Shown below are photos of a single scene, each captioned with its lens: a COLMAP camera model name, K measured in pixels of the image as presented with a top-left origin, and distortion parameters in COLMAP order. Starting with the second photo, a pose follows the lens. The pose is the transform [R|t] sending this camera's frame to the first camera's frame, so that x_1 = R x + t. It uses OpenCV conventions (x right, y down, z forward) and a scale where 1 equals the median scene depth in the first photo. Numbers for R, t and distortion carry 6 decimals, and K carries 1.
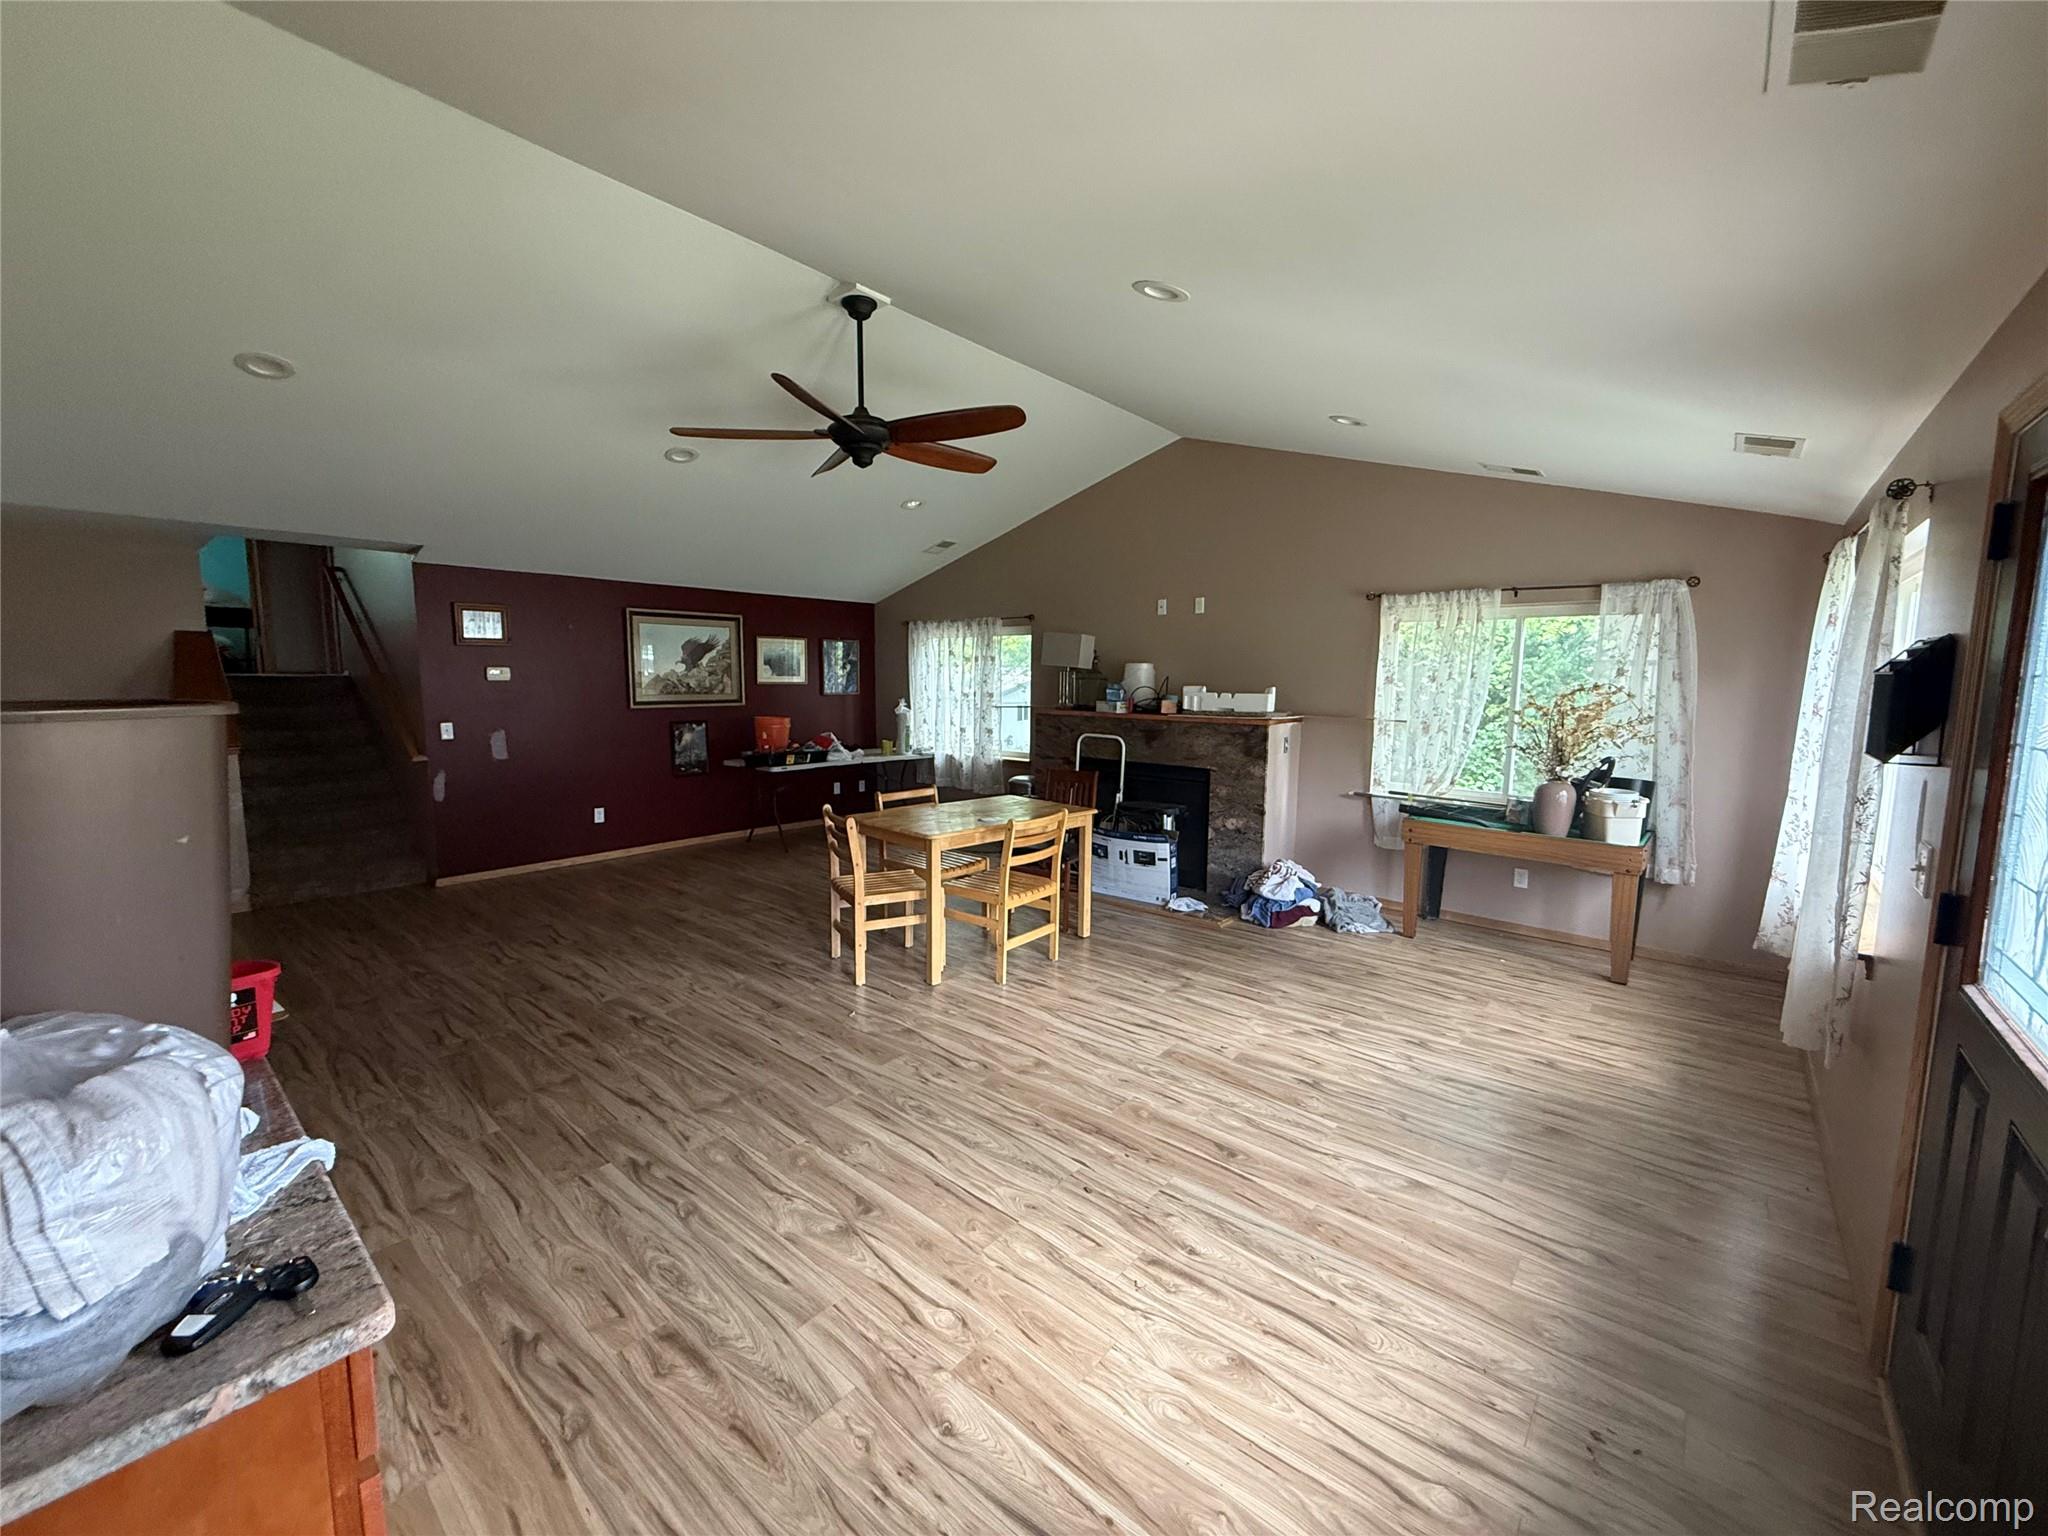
lens RADIAL K [[822.4, 0, 1027.0], [0, 822.4, 768.6], [0, 0, 1]] dist [0.002097, -0.000025]
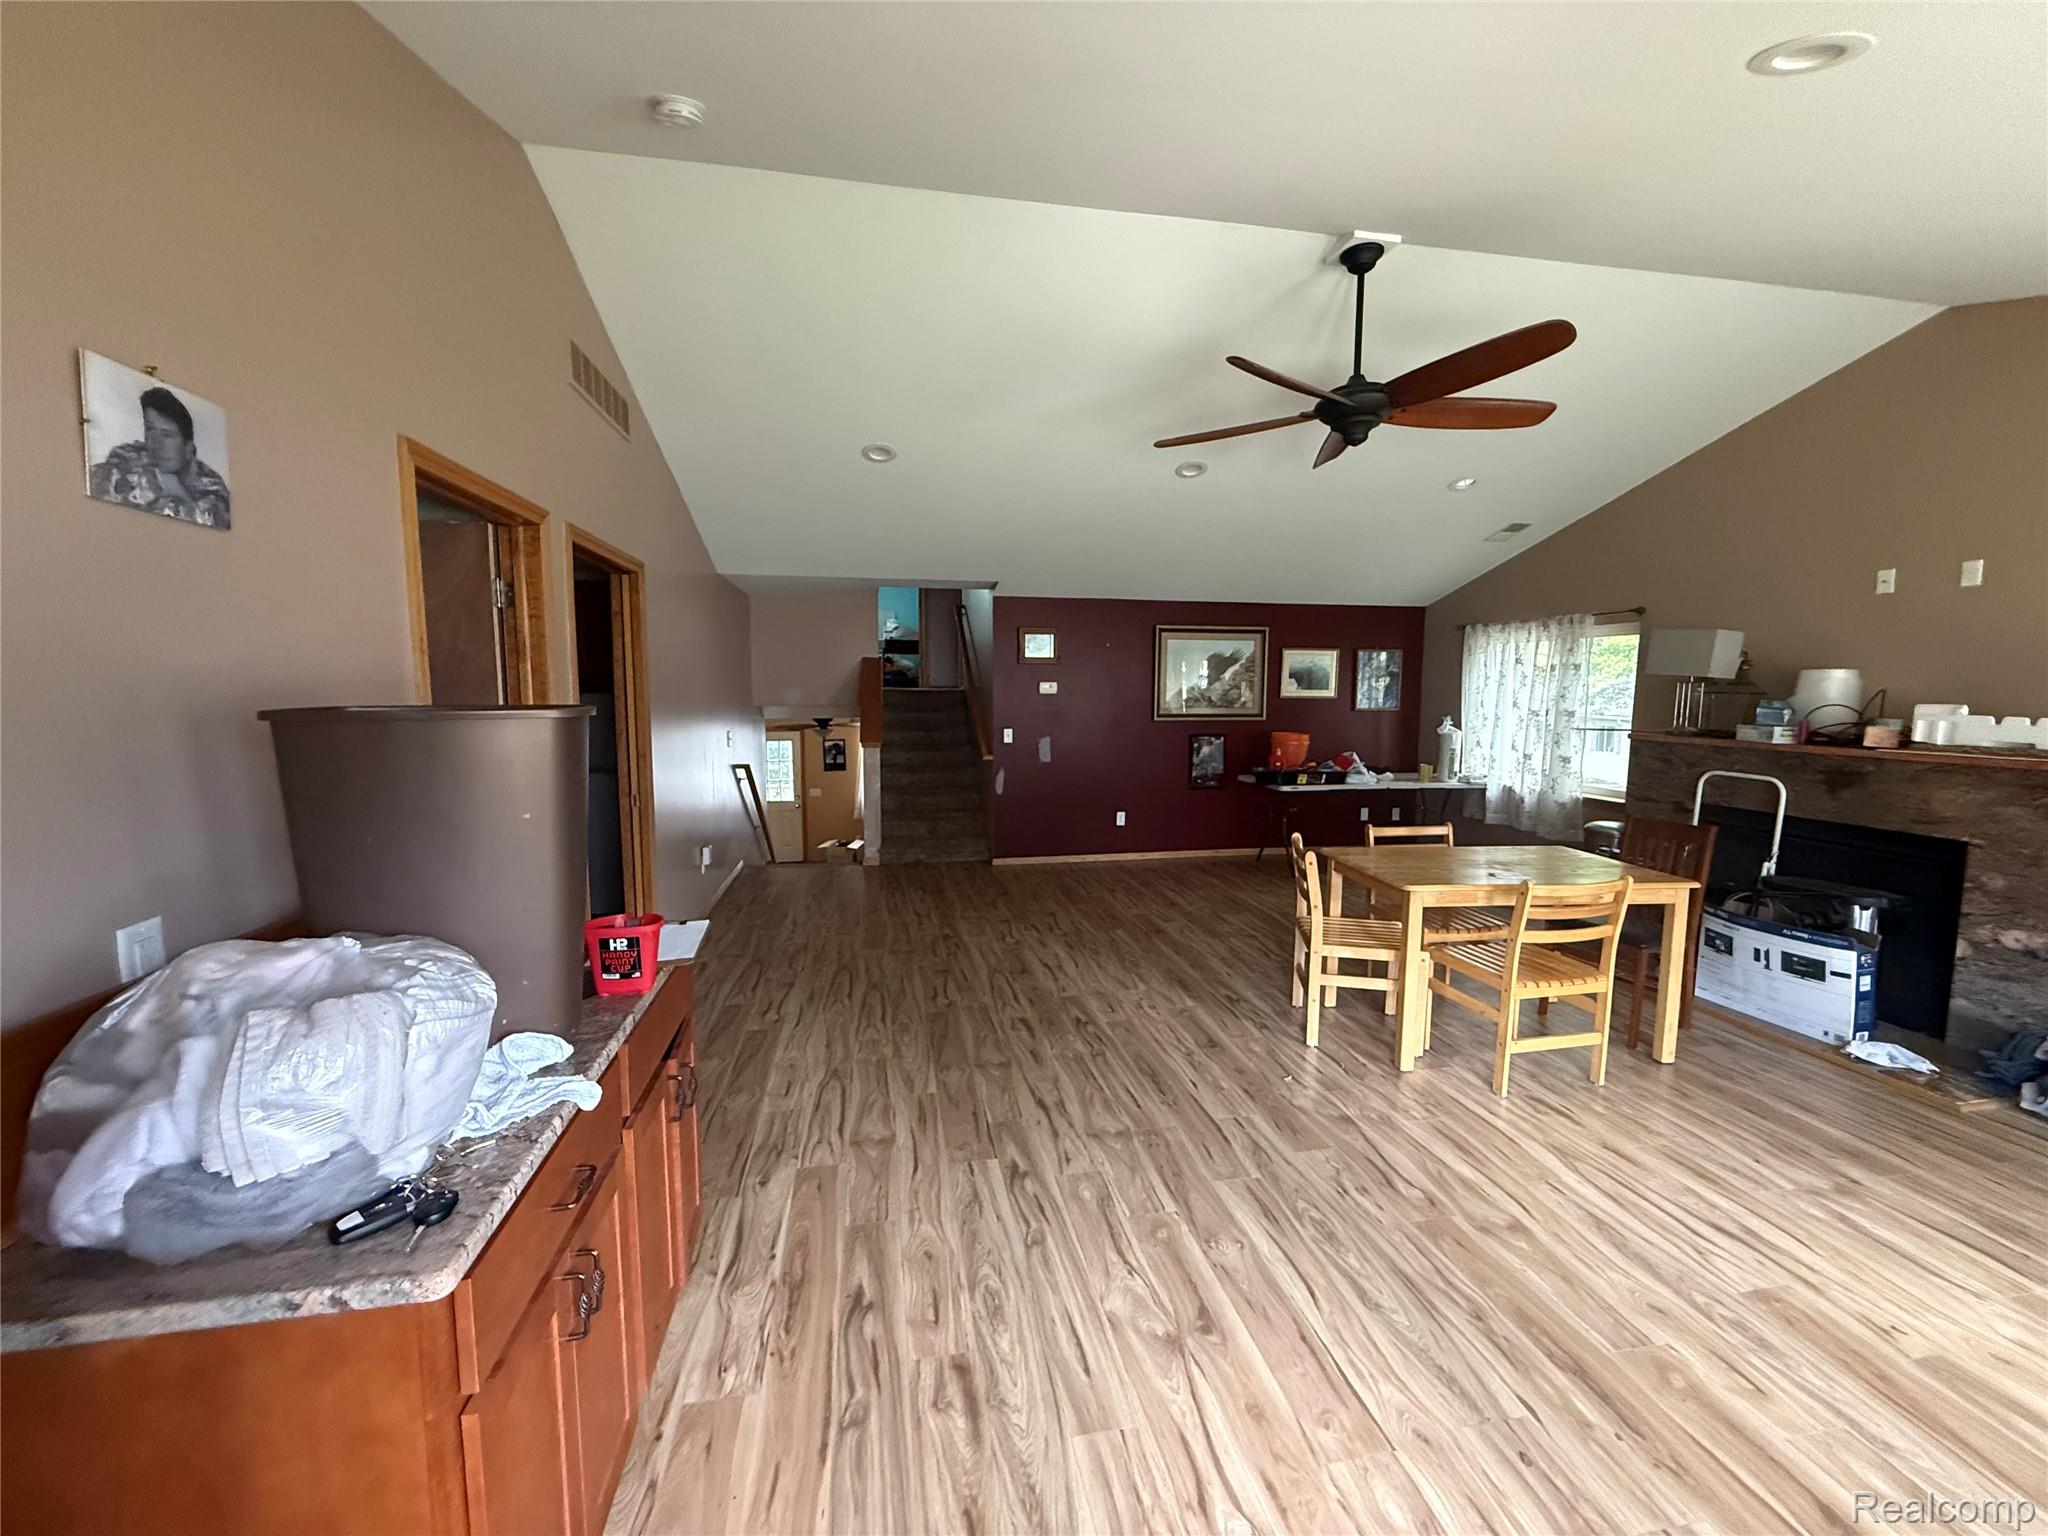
lens RADIAL K [[822.4, 0, 1026.3], [0, 822.4, 767.5], [0, 0, 1]] dist [0.002097, -0.000025]
pose [[0.773744, 0.058799, -0.630763, 0.097670], [-0.070674, 0.997480, 0.006289, -0.013223], [0.629543, 0.039712, 0.775950, 0.136803]]
